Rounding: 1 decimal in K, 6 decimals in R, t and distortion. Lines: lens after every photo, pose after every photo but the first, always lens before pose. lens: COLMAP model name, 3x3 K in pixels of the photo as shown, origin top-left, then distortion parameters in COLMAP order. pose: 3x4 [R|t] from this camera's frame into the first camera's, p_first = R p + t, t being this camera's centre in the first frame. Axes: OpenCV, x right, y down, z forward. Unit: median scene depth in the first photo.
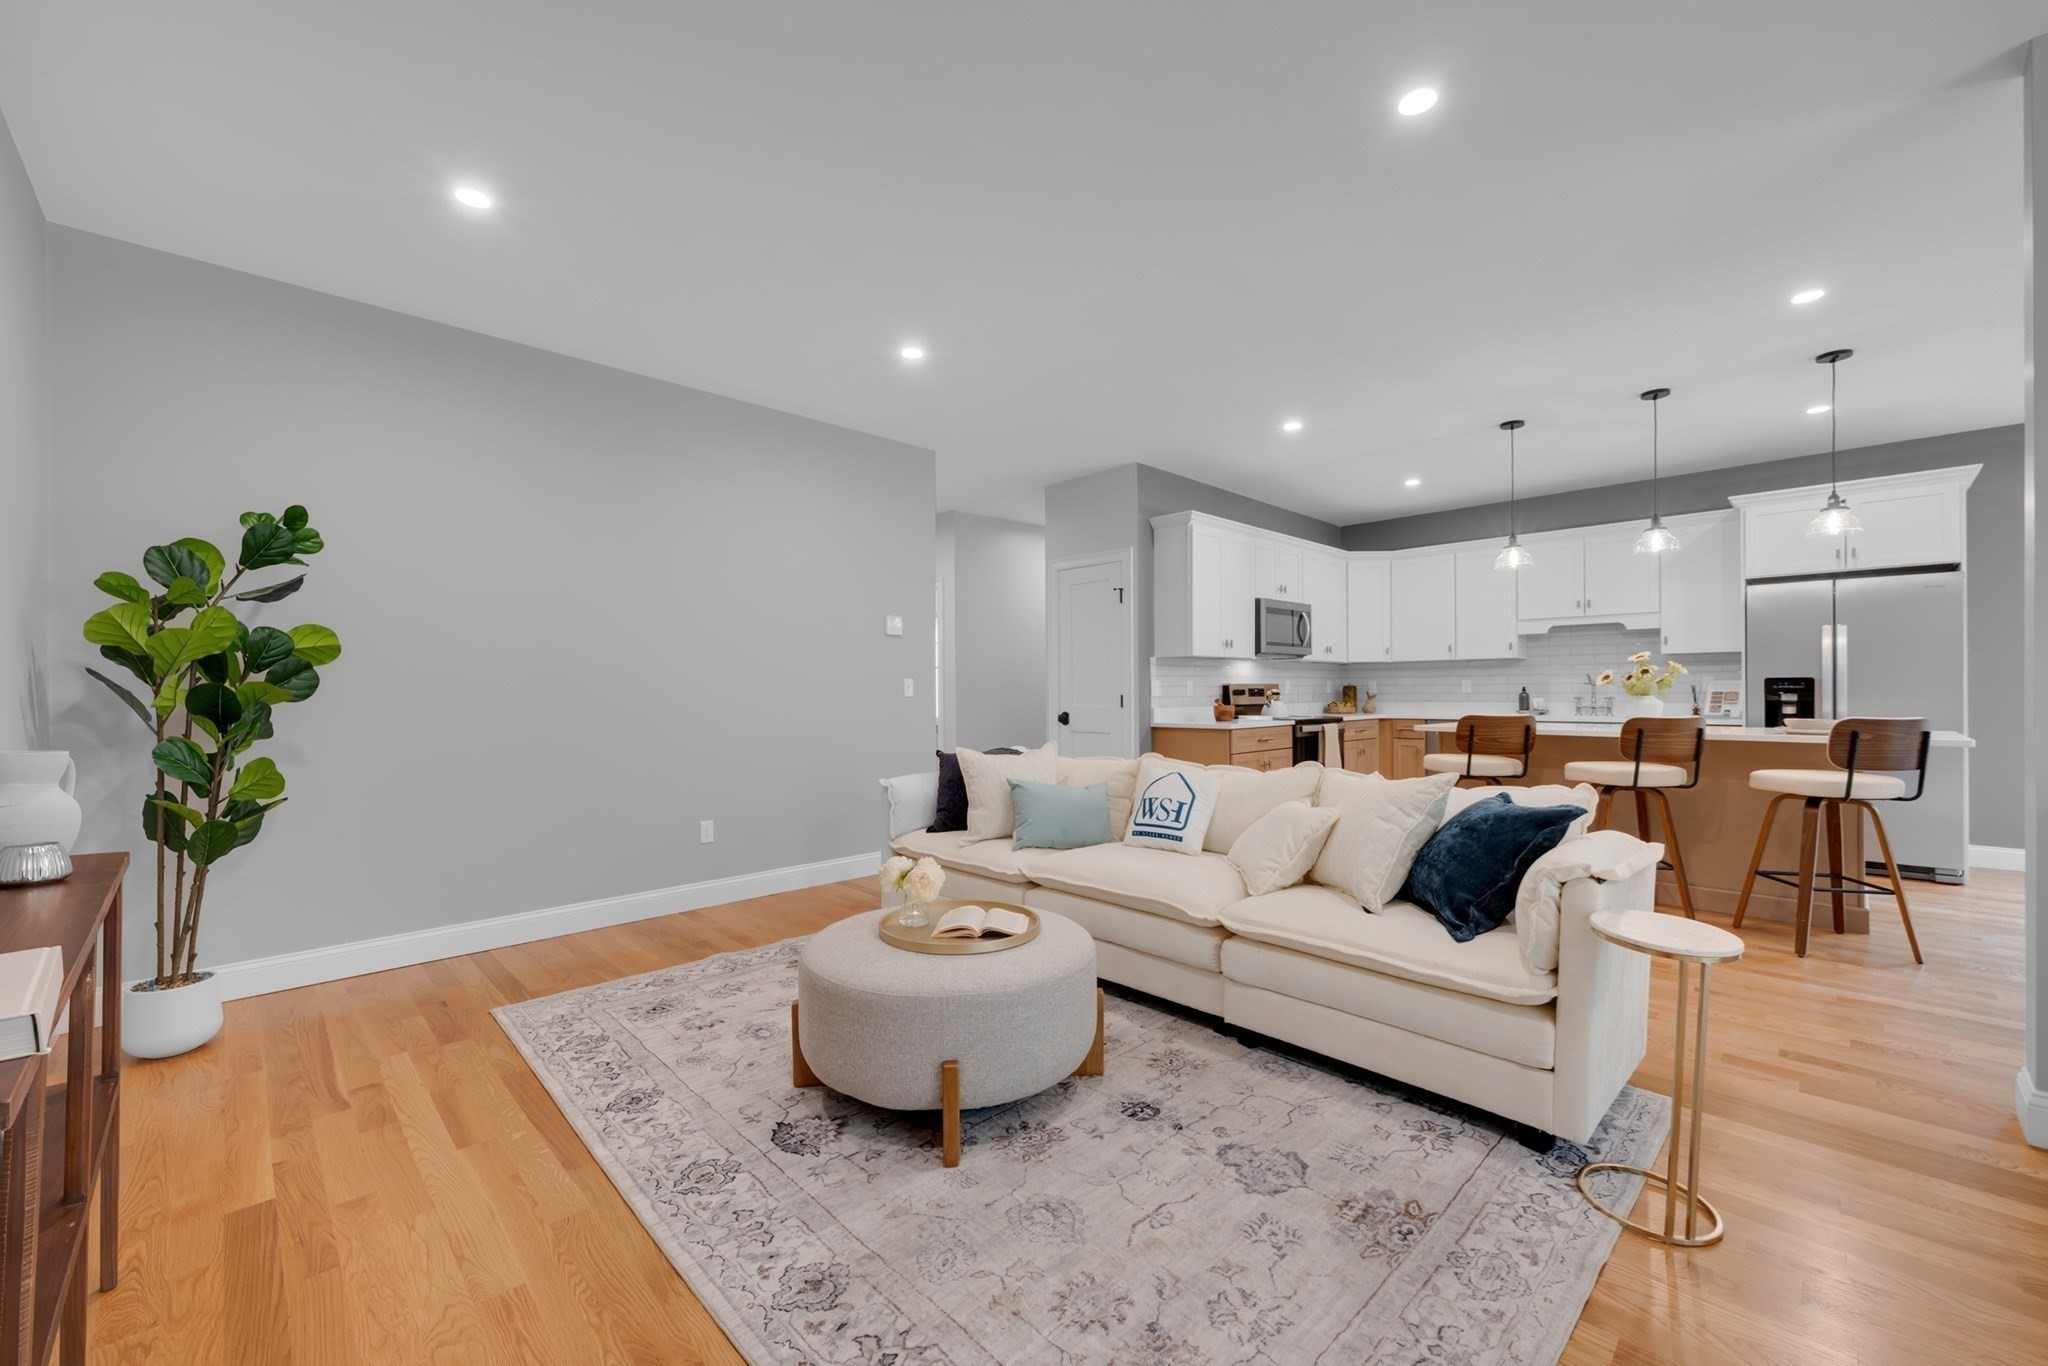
lens RADIAL K [[817.3, 0, 1025.3], [0, 817.3, 690.5], [0, 0, 1]] dist [0.001885, 0.000826]
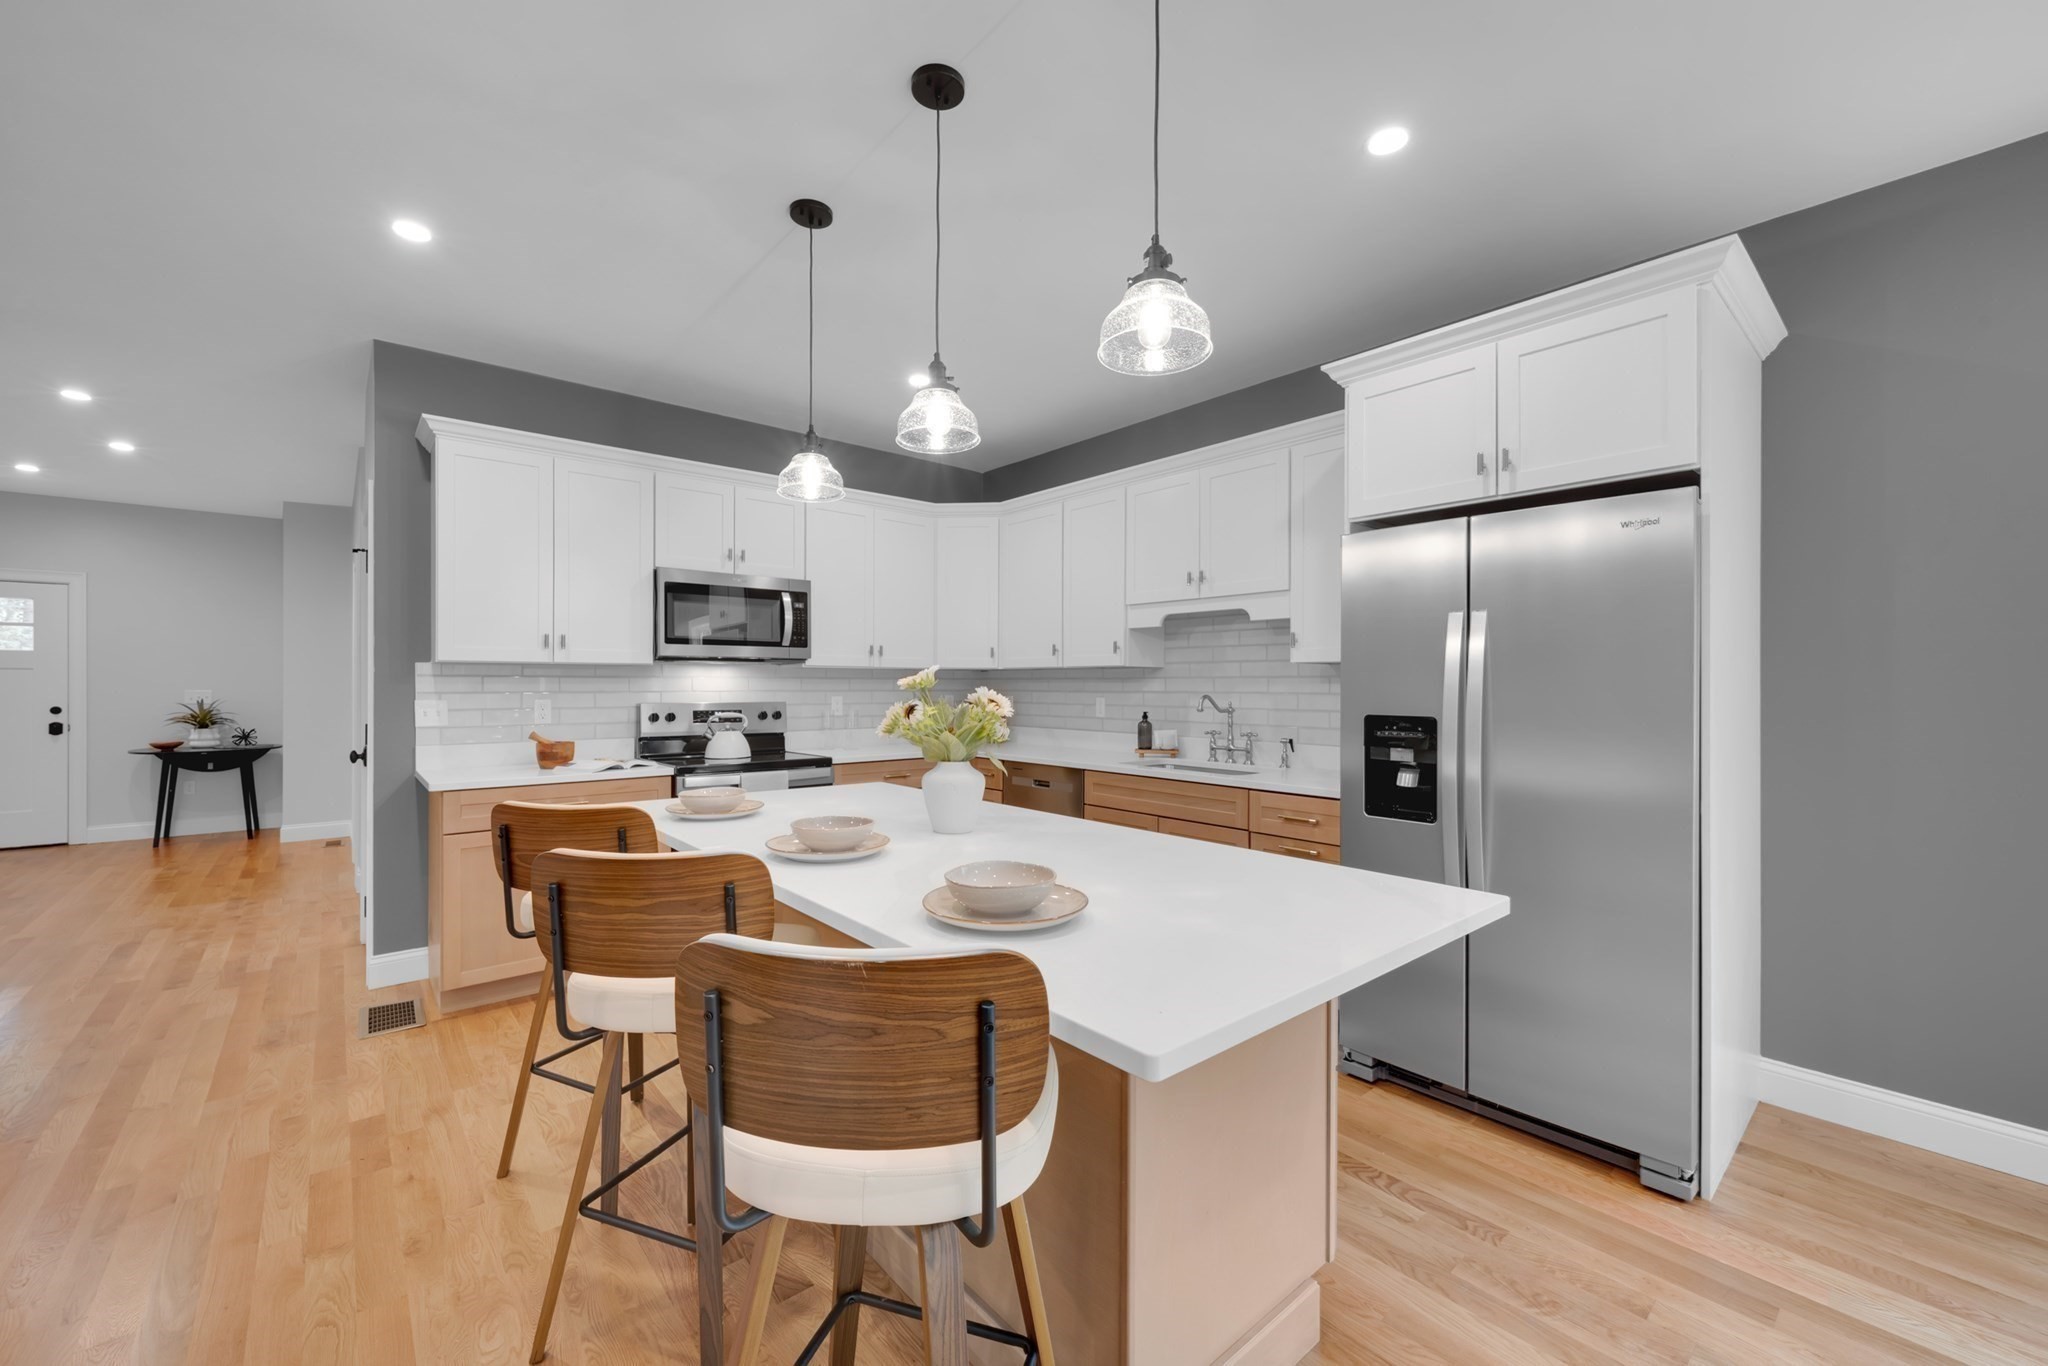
lens RADIAL K [[817.3, 0, 1032.1], [0, 817.3, 680.4], [0, 0, 1]] dist [0.001885, 0.000826]
pose [[0.997978, 0.008955, -0.062921, 0.766287], [-0.009158, 0.999954, -0.002932, -0.035295], [0.062892, 0.003502, 0.998014, 0.506136]]
